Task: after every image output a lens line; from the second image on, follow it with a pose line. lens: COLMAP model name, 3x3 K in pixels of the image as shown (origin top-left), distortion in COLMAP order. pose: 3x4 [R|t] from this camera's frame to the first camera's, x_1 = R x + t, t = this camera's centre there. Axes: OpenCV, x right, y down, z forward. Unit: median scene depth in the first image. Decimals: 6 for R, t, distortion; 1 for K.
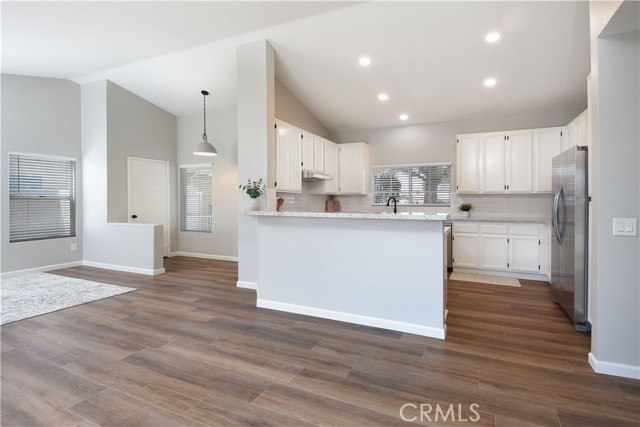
lens RADIAL K [[285.3, 0, 360.5], [0, 285.3, 203.1], [0, 0, 1]] dist [0.005044, -0.009273]
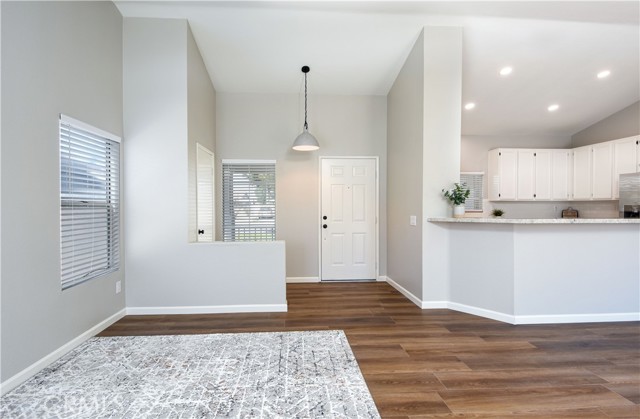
lens RADIAL K [[288.2, 0, 311.1], [0, 288.2, 213.7], [0, 0, 1]] dist [0.004408, -0.007361]
pose [[0.922872, -0.013352, 0.384874, -1.141695], [0.009294, 0.999880, 0.012402, -0.004809], [-0.384994, -0.007869, 0.922886, 0.354363]]
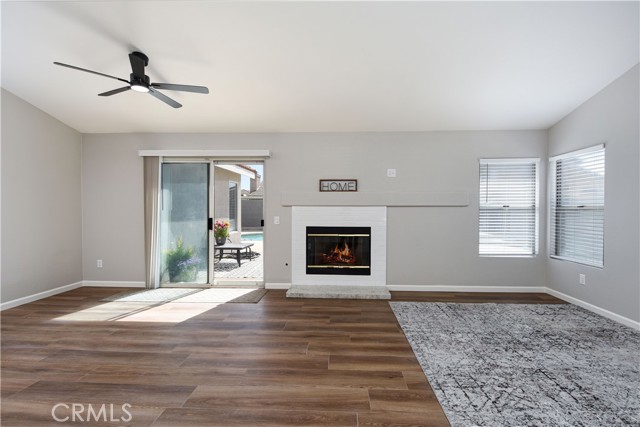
lens RADIAL K [[285.3, 0, 323.5], [0, 285.3, 215.2], [0, 0, 1]] dist [0.005044, -0.009273]
pose [[-0.961942, -0.002663, -0.273239, -0.562547], [-0.010684, 0.999555, 0.027868, -0.016164], [0.273043, 0.029727, -0.961542, 1.129465]]
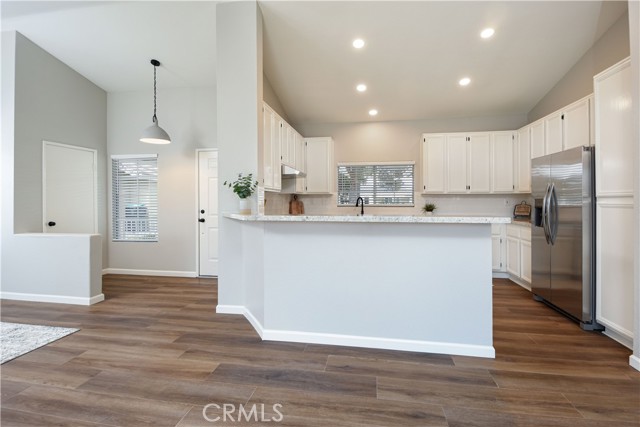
lens RADIAL K [[285.3, 0, 331.7], [0, 285.3, 202.4], [0, 0, 1]] dist [0.005044, -0.009273]
pose [[0.979752, -0.003479, 0.200182, -0.303542], [0.004221, 0.999986, -0.003278, -0.003407], [-0.200168, 0.004057, 0.979753, 0.188715]]
